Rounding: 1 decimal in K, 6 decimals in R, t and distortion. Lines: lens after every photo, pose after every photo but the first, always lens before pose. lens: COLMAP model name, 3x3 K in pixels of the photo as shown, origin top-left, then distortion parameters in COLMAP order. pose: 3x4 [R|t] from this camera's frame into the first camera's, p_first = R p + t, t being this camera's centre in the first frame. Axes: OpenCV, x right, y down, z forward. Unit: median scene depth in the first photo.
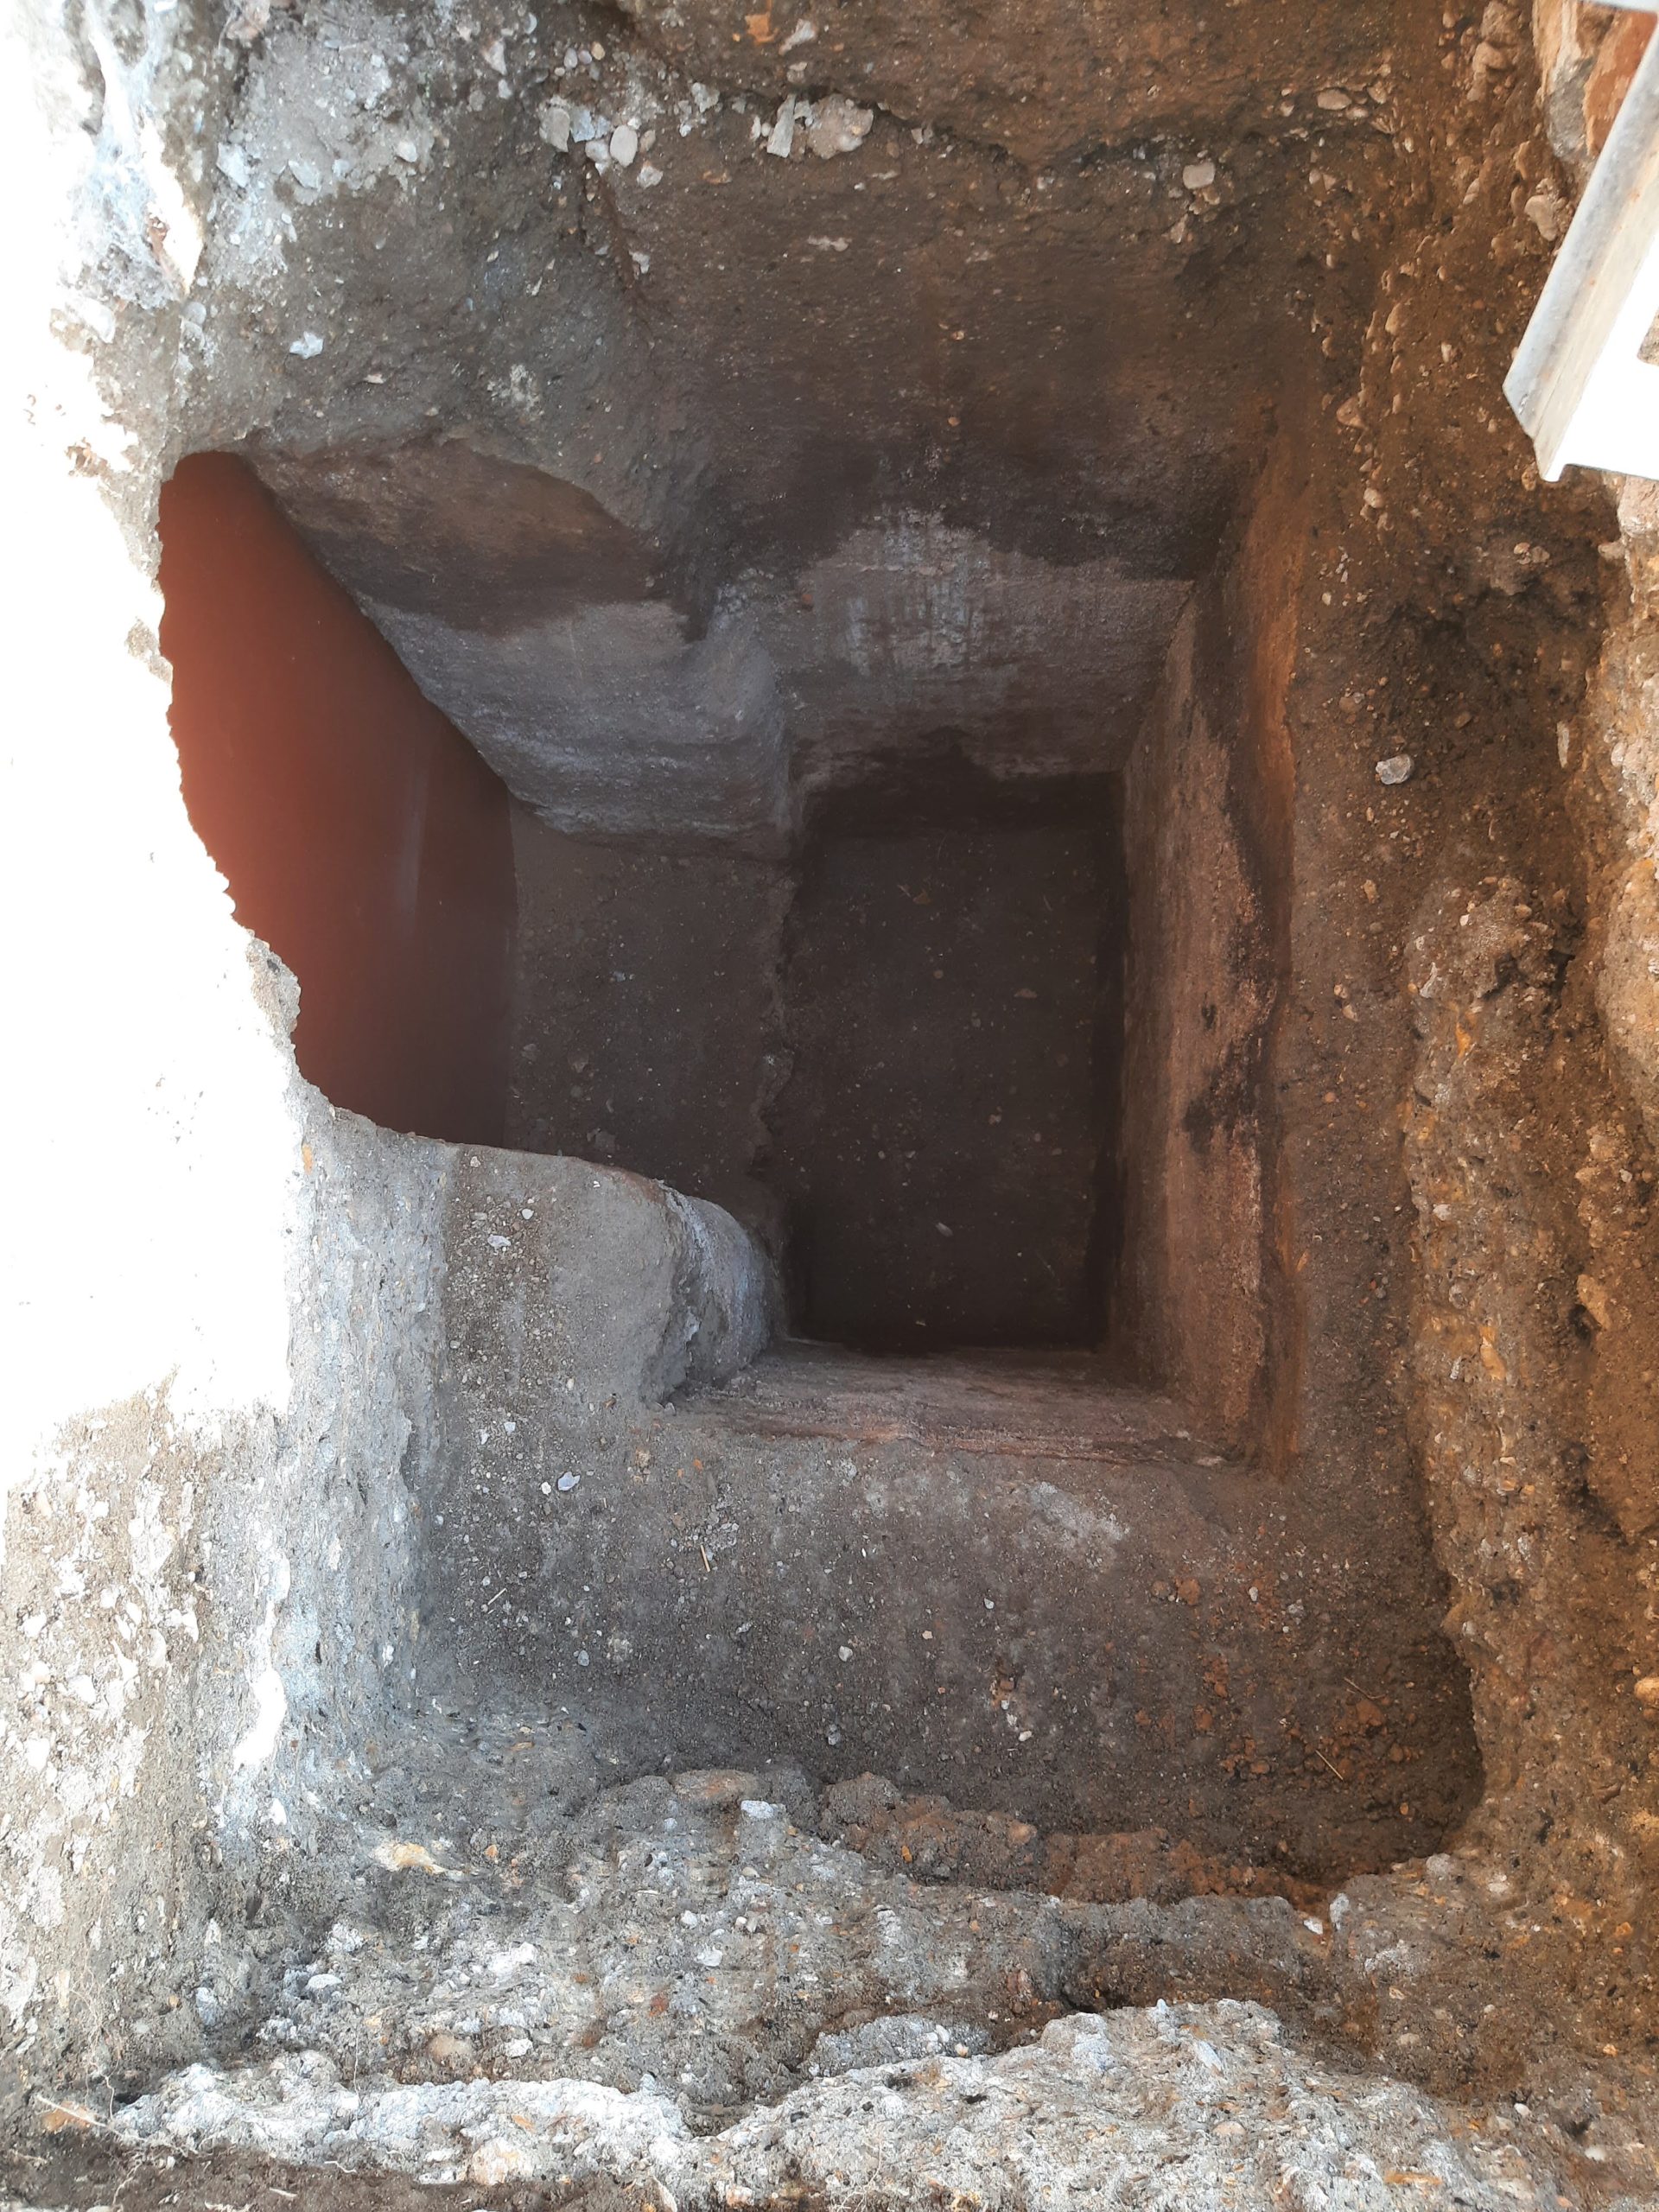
lens RADIAL K [[1731.8, 0, 826.5], [0, 1731.8, 1104.5], [0, 0, 1]] dist [0.048137, -0.117085]
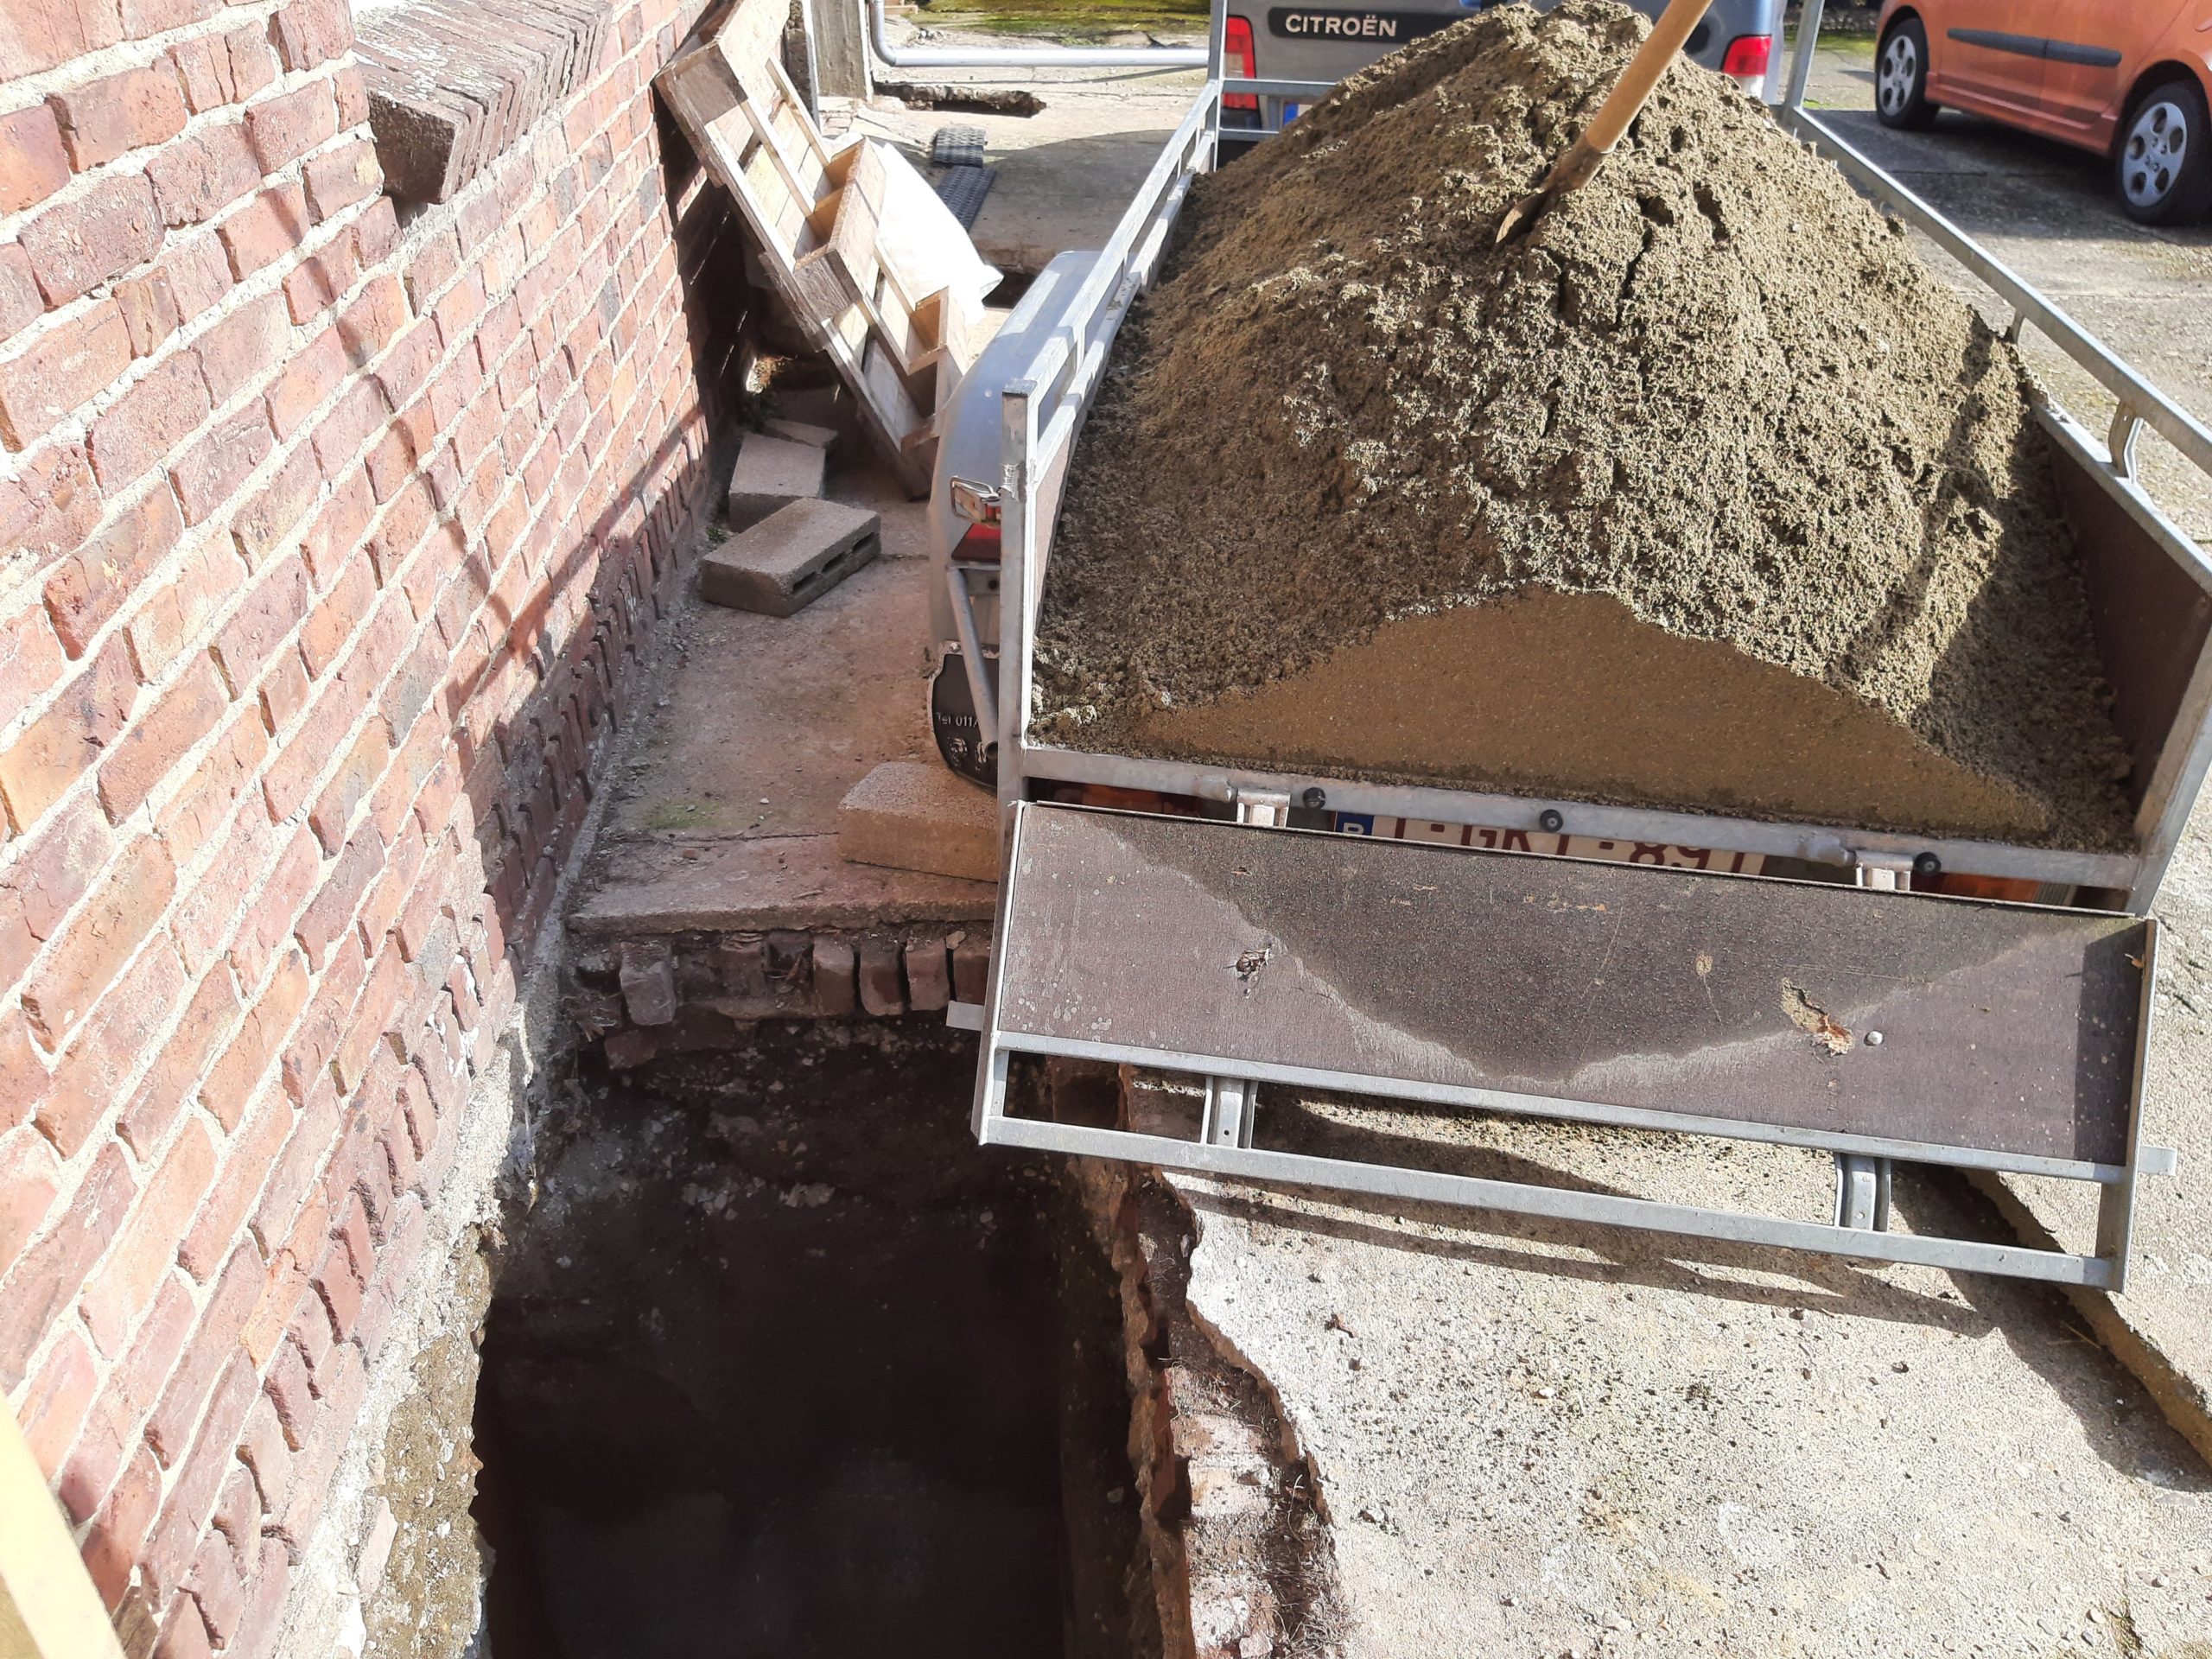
lens RADIAL K [[1731.8, 0, 1101.1], [0, 1731.8, 896.8], [0, 0, 1]] dist [0.048137, -0.117085]
pose [[0.995214, 0.009507, 0.097258, 0.146959], [0.068376, 0.643297, -0.762557, 0.918021], [-0.069816, 0.765558, 0.639568, -0.747362]]
